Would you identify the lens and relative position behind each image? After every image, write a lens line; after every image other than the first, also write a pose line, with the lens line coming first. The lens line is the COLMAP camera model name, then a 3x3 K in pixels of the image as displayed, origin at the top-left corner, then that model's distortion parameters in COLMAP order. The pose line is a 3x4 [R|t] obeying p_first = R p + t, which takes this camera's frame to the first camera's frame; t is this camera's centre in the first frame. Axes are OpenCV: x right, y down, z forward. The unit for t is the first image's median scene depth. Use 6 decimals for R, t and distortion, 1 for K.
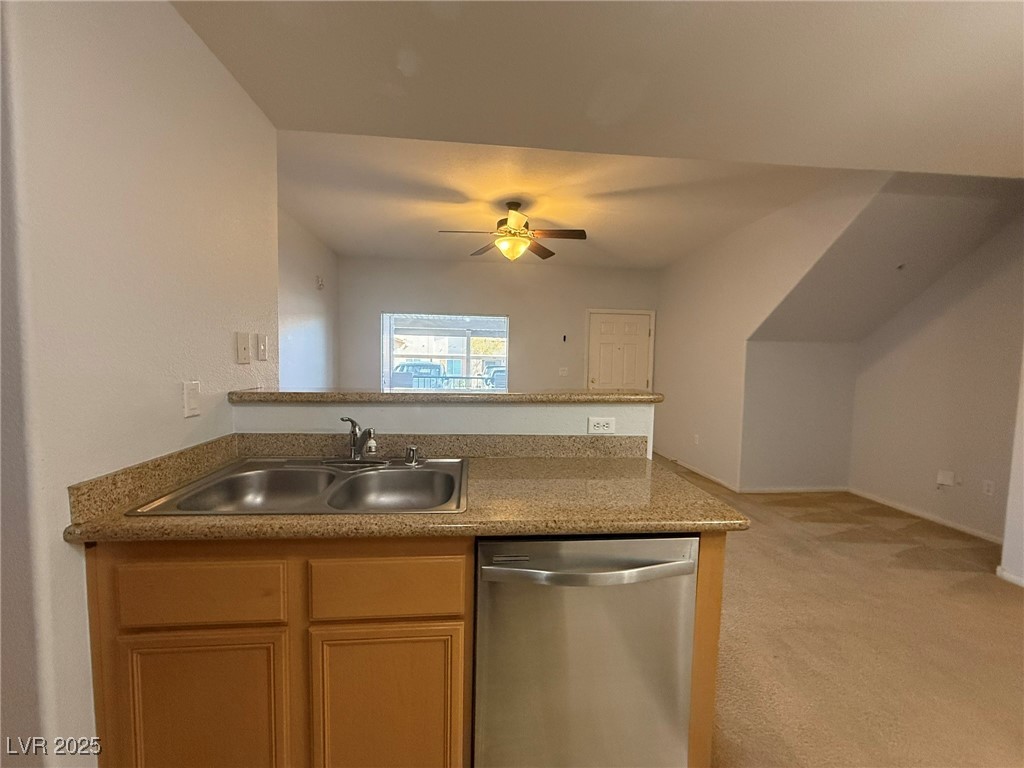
lens RADIAL K [[407.1, 0, 510.9], [0, 407.1, 382.9], [0, 0, 1]] dist [-0.001384, 0.000259]
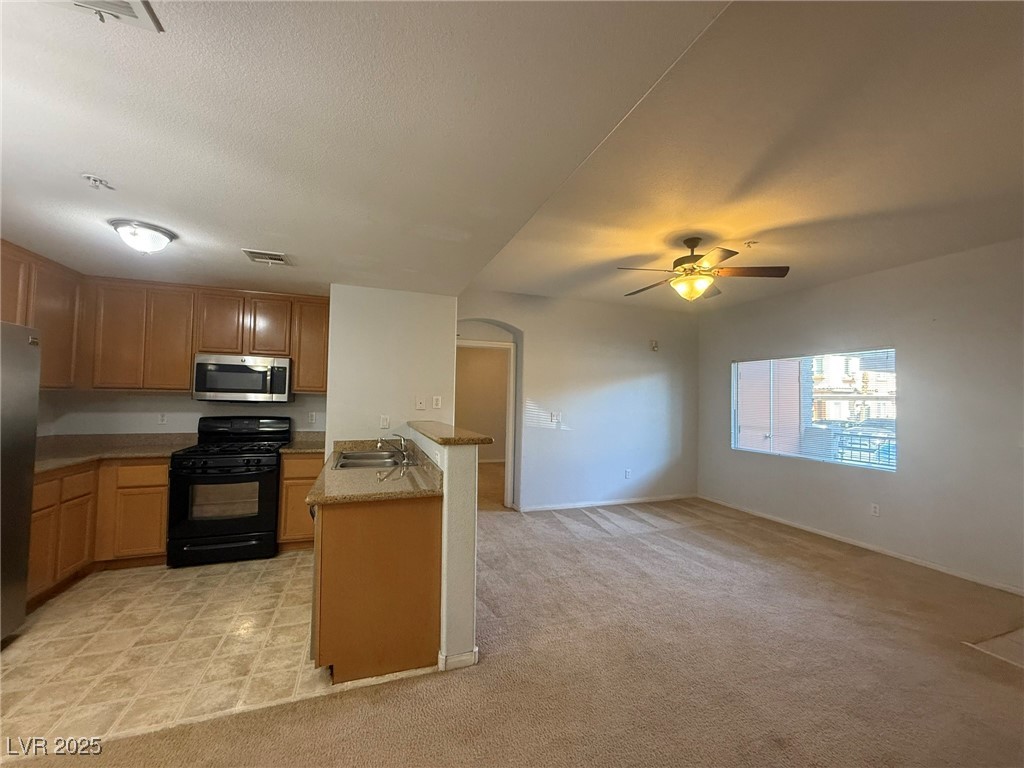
lens RADIAL K [[407.1, 0, 509.8], [0, 407.1, 385.2], [0, 0, 1]] dist [-0.001384, 0.000259]
pose [[0.258604, -0.044231, -0.964970, 1.796123], [-0.068492, 0.995597, -0.063990, -0.075224], [0.963552, 0.082641, 0.254436, 0.959343]]
